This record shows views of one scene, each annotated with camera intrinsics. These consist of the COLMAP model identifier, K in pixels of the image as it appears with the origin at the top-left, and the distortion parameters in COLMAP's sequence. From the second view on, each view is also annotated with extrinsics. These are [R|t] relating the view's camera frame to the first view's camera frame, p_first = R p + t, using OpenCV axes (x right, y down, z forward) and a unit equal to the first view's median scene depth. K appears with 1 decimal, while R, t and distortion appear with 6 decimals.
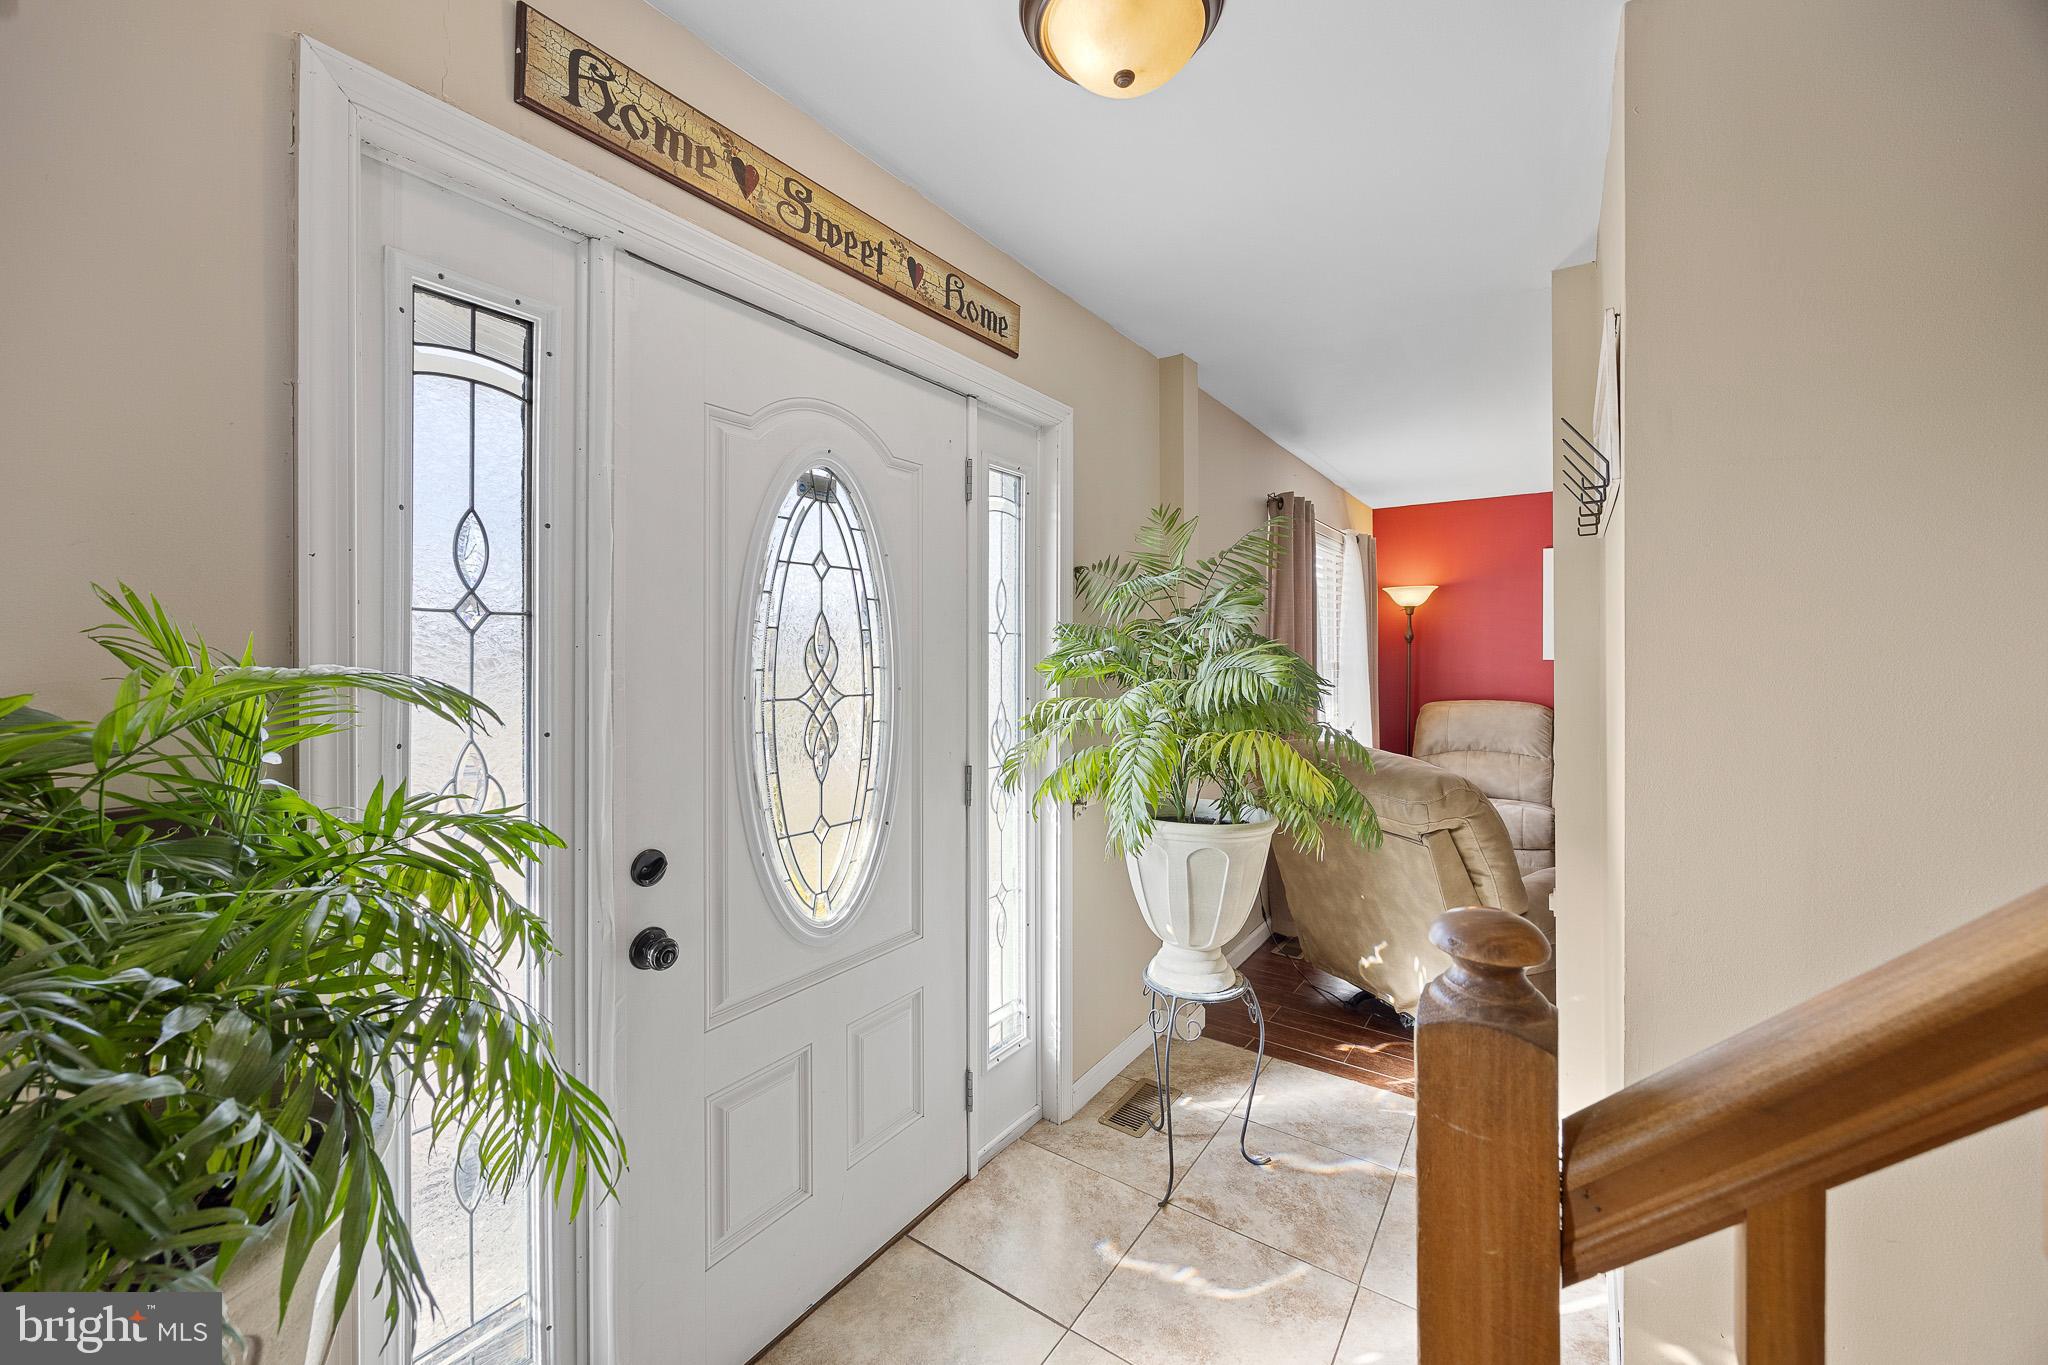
lens RADIAL K [[784.1, 0, 1026.4], [0, 784.1, 650.8], [0, 0, 1]] dist [-0.000556, -0.000052]
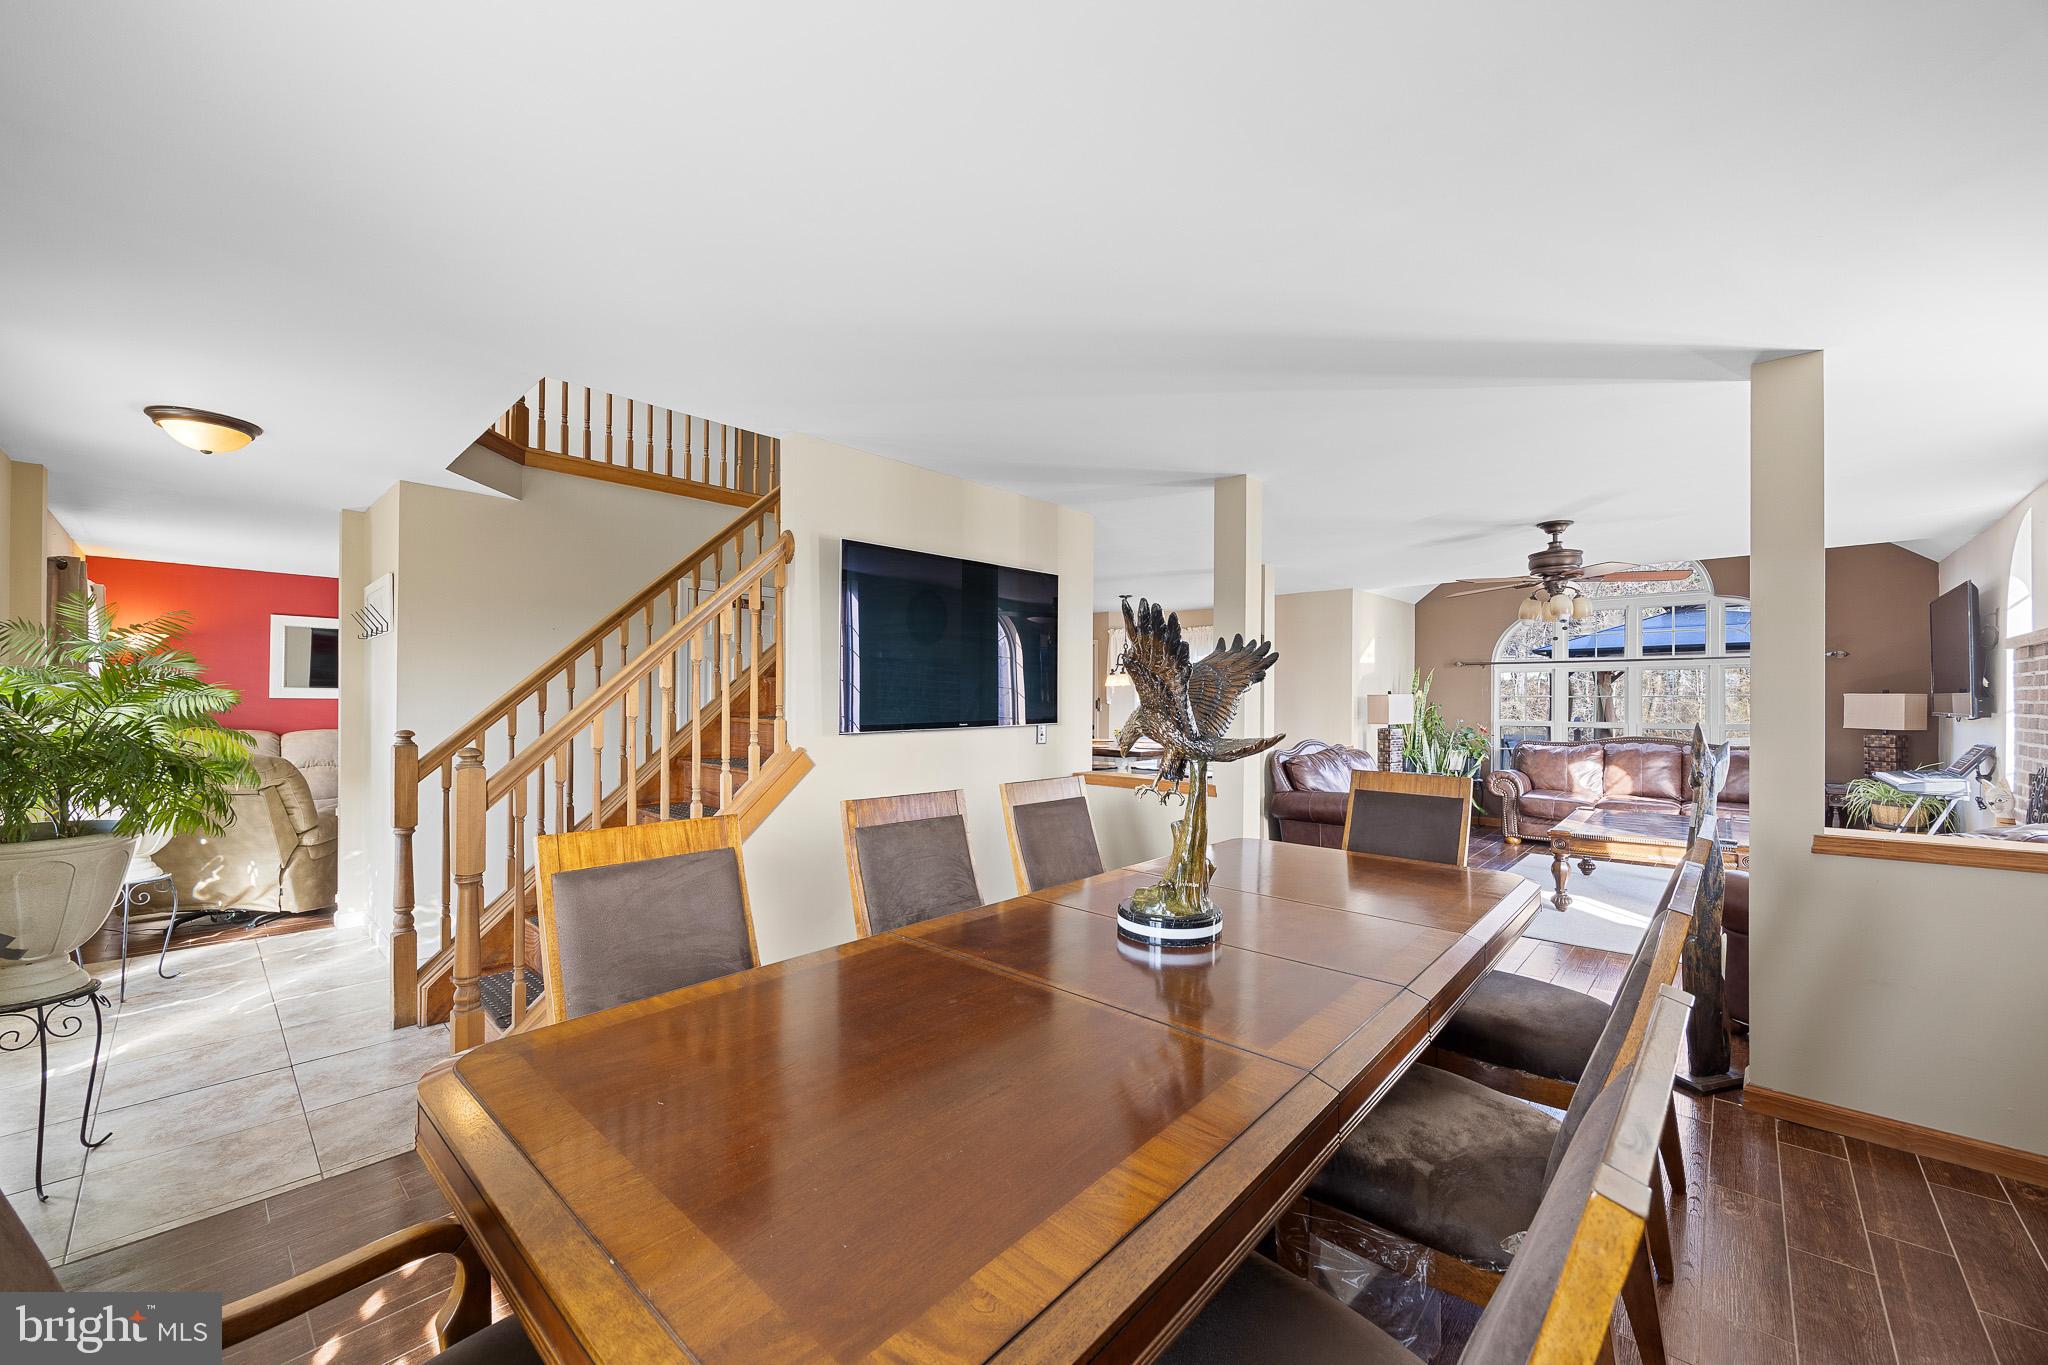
lens RADIAL K [[777.3, 0, 1034.8], [0, 777.3, 703.3], [0, 0, 1]] dist [-0.005526, -0.000251]
pose [[0.123604, 0.005728, 0.992315, -1.455458], [-0.013294, 0.999903, -0.004116, 0.022588], [-0.992243, -0.012684, 0.123668, -1.388568]]
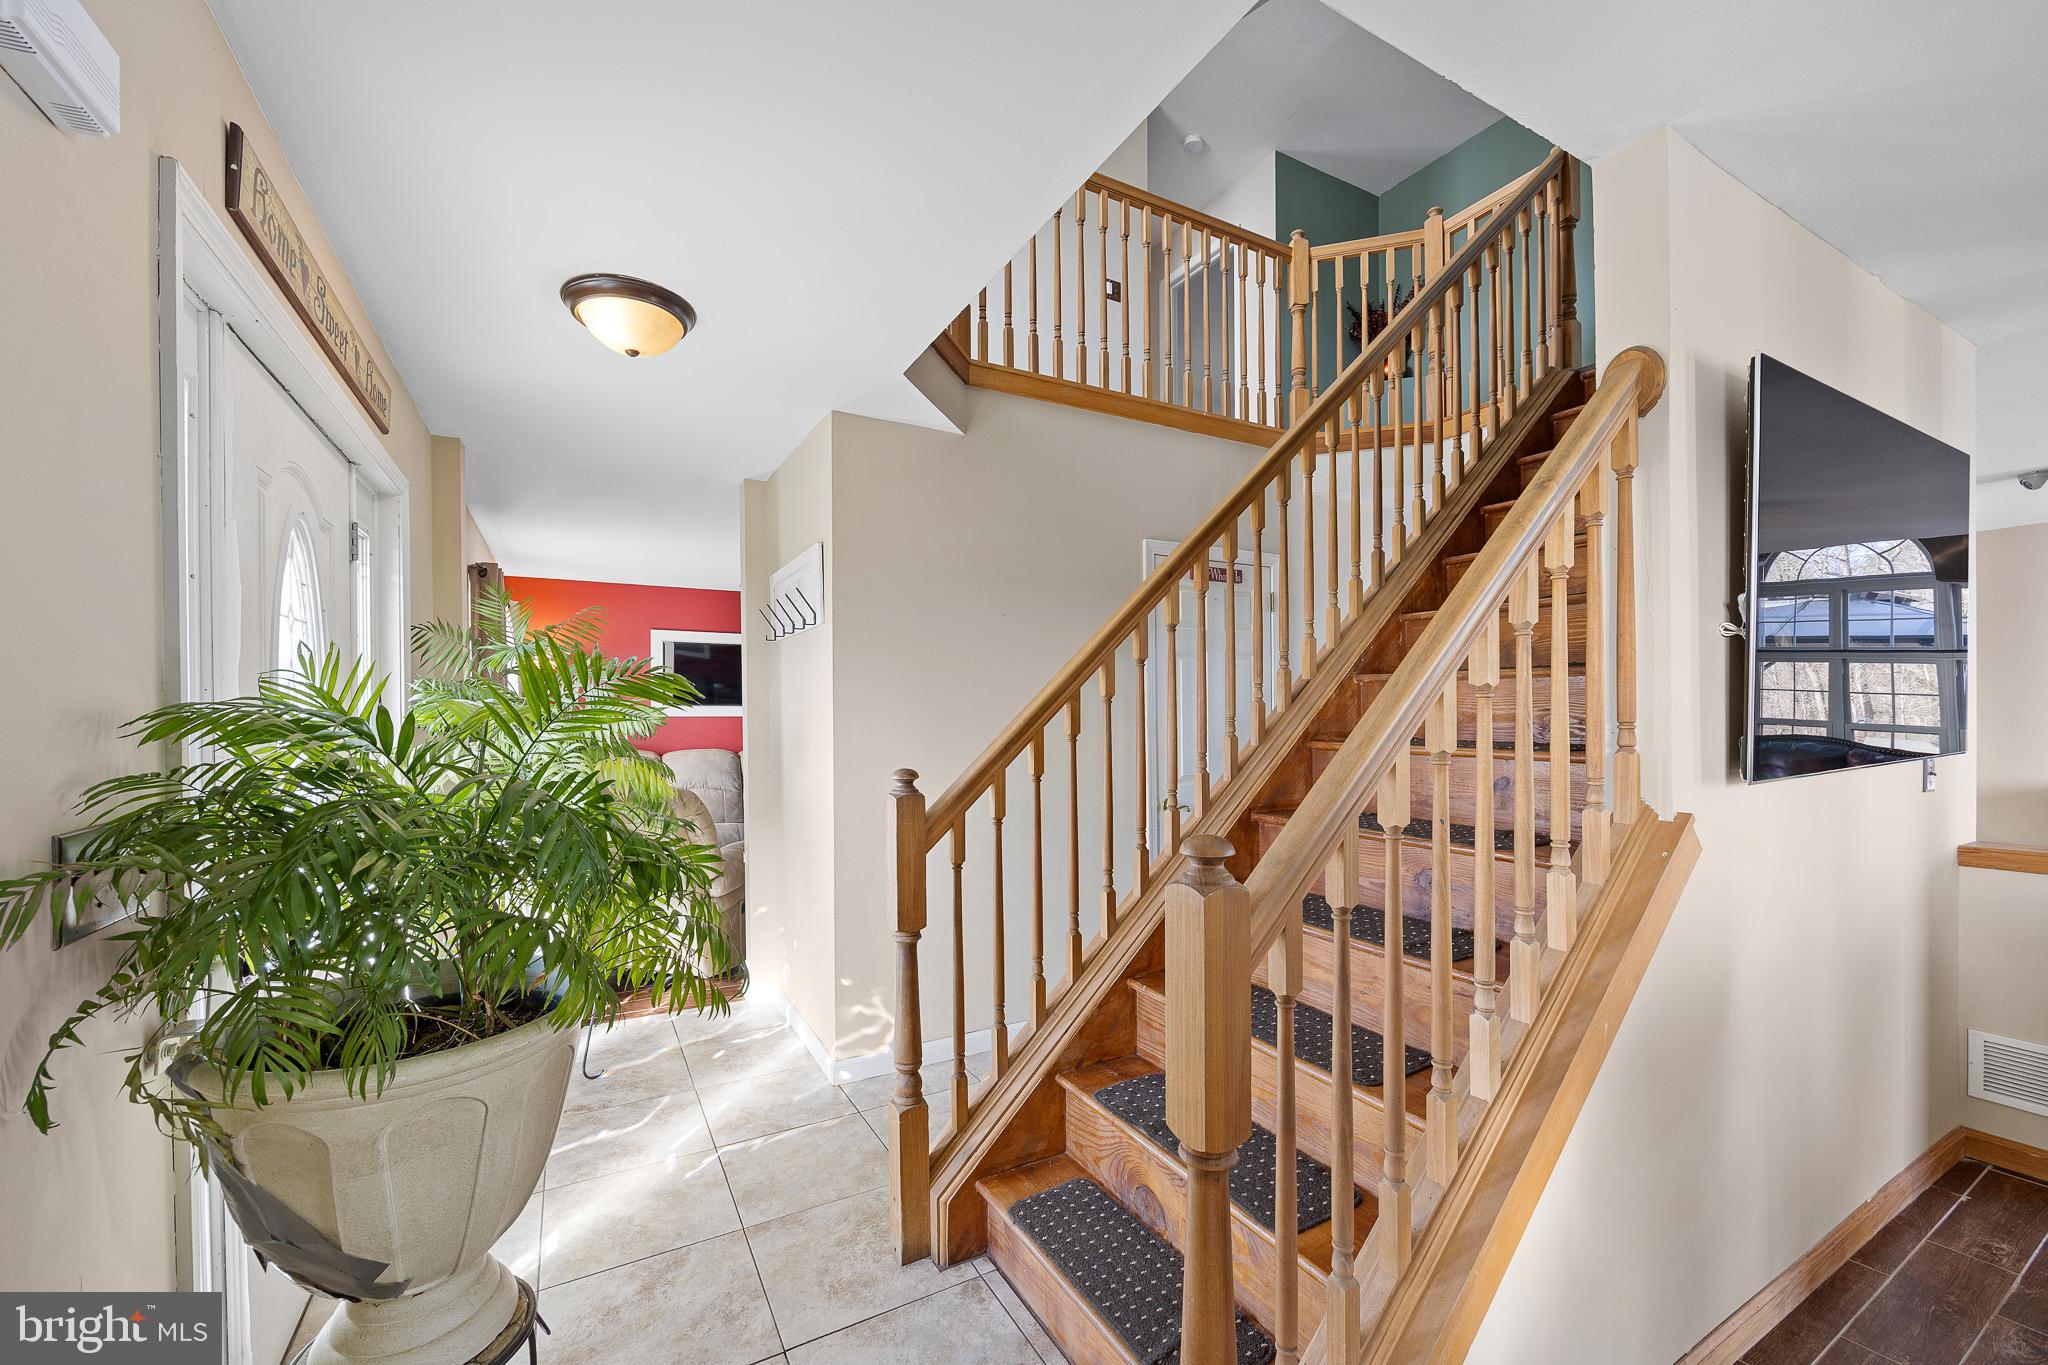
lens RADIAL K [[813.3, 0, 1026.2], [0, 813.3, 726.2], [0, 0, 1]] dist [0.001216, 0.000010]
pose [[0.431620, -0.012191, 0.901973, -0.808351], [0.000017, 0.999909, 0.013507, 0.021881], [-0.902056, -0.005814, 0.431581, -0.363218]]
